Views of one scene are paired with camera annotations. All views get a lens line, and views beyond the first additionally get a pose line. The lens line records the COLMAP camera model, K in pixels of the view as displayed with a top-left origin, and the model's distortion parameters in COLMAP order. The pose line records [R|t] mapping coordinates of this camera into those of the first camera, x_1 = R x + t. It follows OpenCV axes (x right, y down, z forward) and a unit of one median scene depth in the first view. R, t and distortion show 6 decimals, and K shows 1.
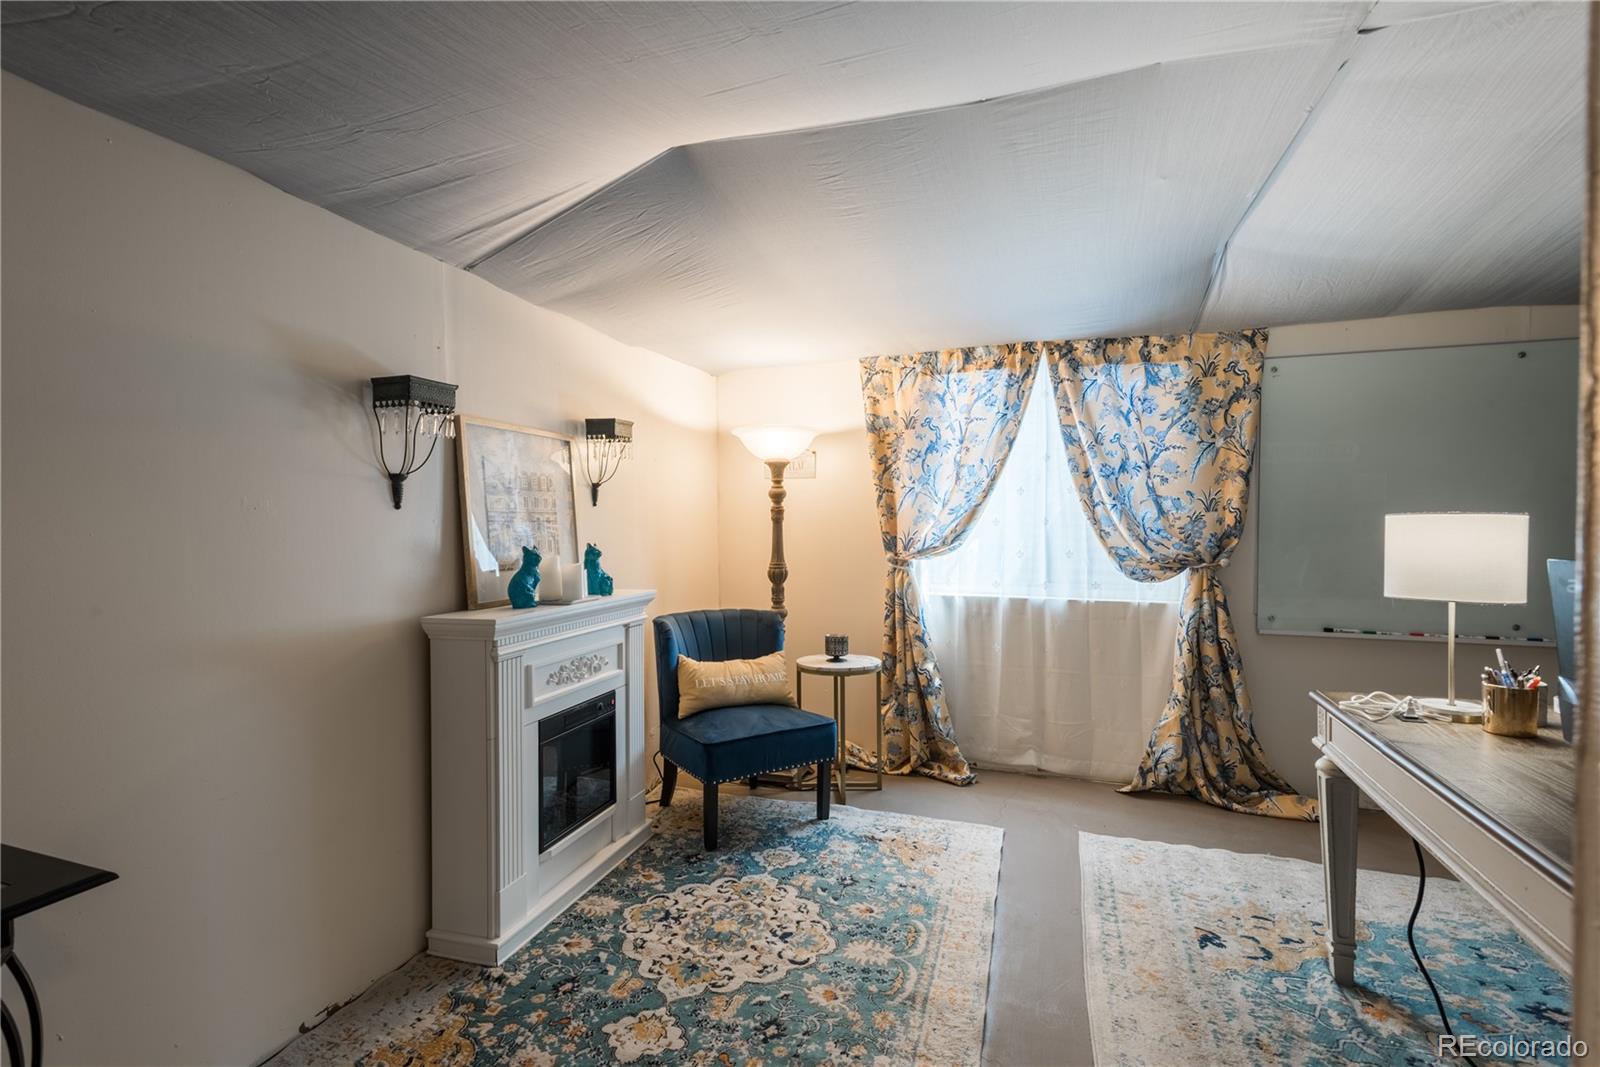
lens RADIAL K [[749.4, 0, 785.3], [0, 749.4, 534.0], [0, 0, 1]] dist [0.014862, -0.004100]
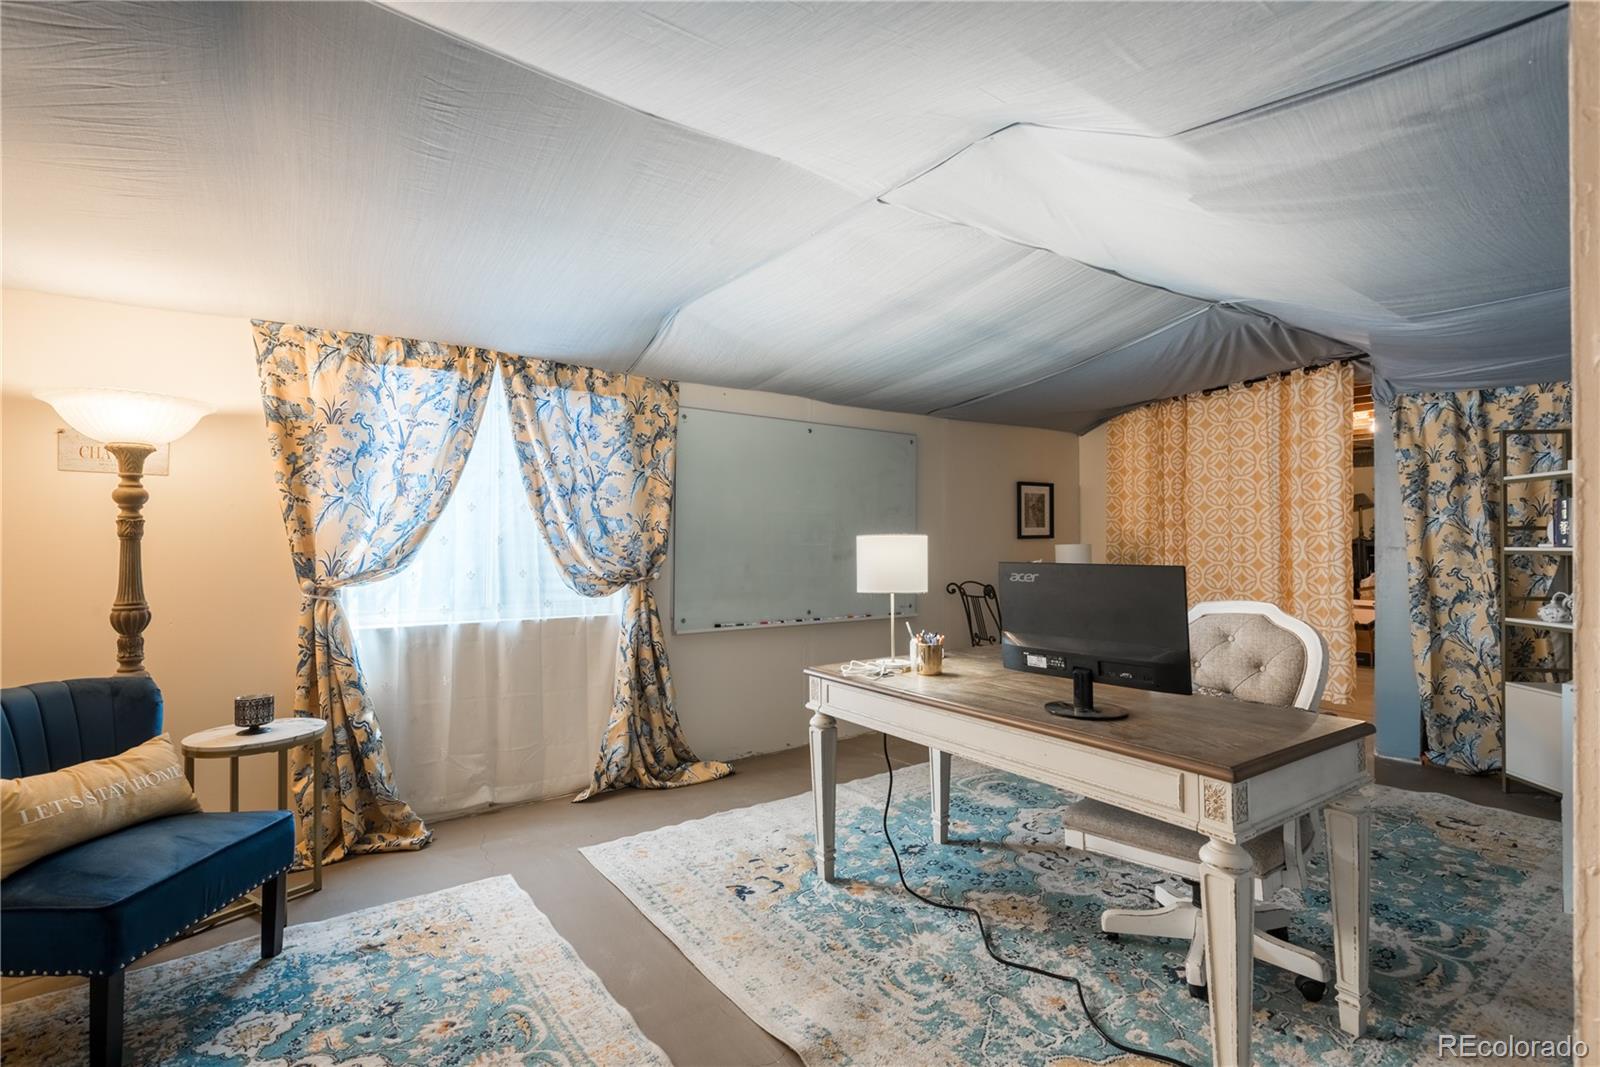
lens RADIAL K [[749.4, 0, 791.9], [0, 749.4, 535.2], [0, 0, 1]] dist [0.014862, -0.004100]
pose [[0.570218, 0.009647, 0.821437, -0.238446], [0.011967, 0.999727, -0.020048, 0.000747], [-0.821406, 0.021262, 0.569947, 0.160790]]
